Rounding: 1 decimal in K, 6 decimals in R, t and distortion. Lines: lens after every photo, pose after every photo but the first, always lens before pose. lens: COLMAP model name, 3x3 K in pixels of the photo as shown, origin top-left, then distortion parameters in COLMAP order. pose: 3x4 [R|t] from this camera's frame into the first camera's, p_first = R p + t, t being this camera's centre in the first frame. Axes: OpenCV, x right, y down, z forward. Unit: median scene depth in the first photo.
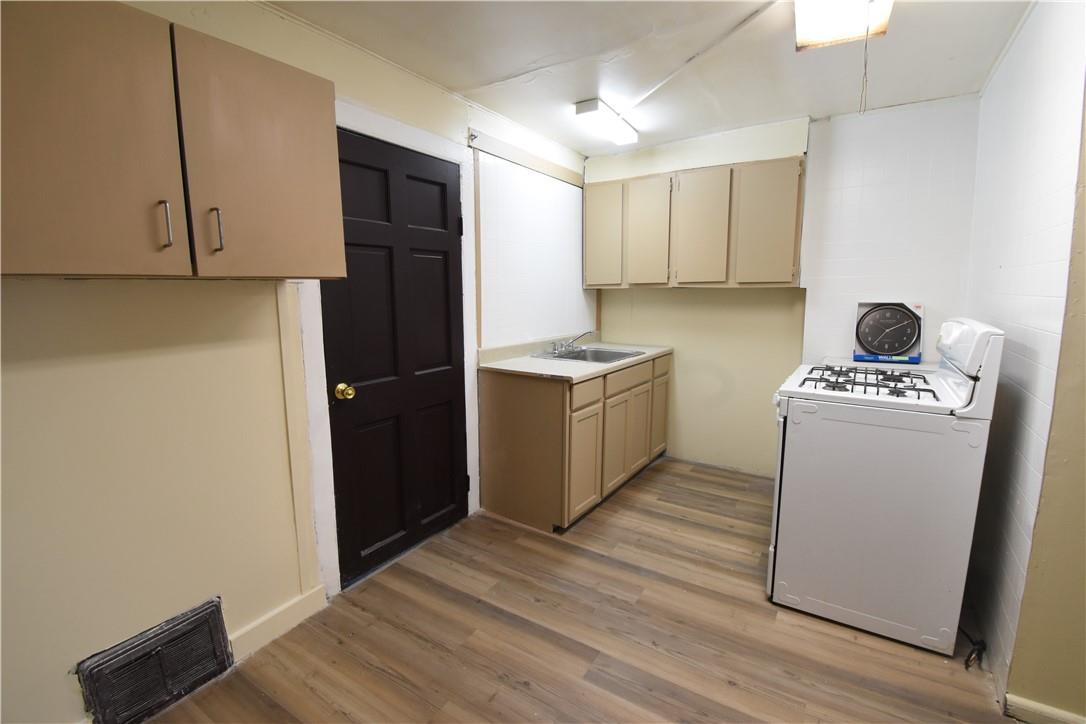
lens RADIAL K [[482.5, 0, 548.6], [0, 482.5, 361.5], [0, 0, 1]] dist [-0.008076, -0.001713]
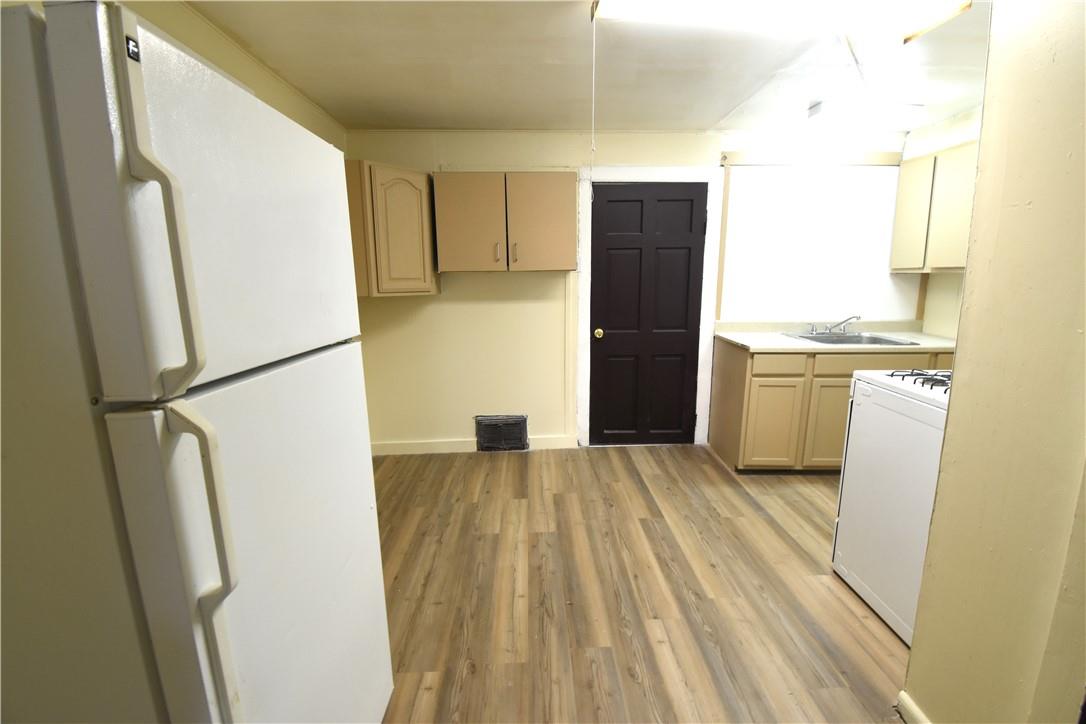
lens RADIAL K [[482.5, 0, 538.8], [0, 482.5, 361.6], [0, 0, 1]] dist [-0.008076, -0.001713]
pose [[0.548796, 0.151883, -0.822043, 0.822041], [-0.117203, 0.987623, 0.104231, 0.005014], [0.827699, 0.039144, 0.559805, -0.149012]]
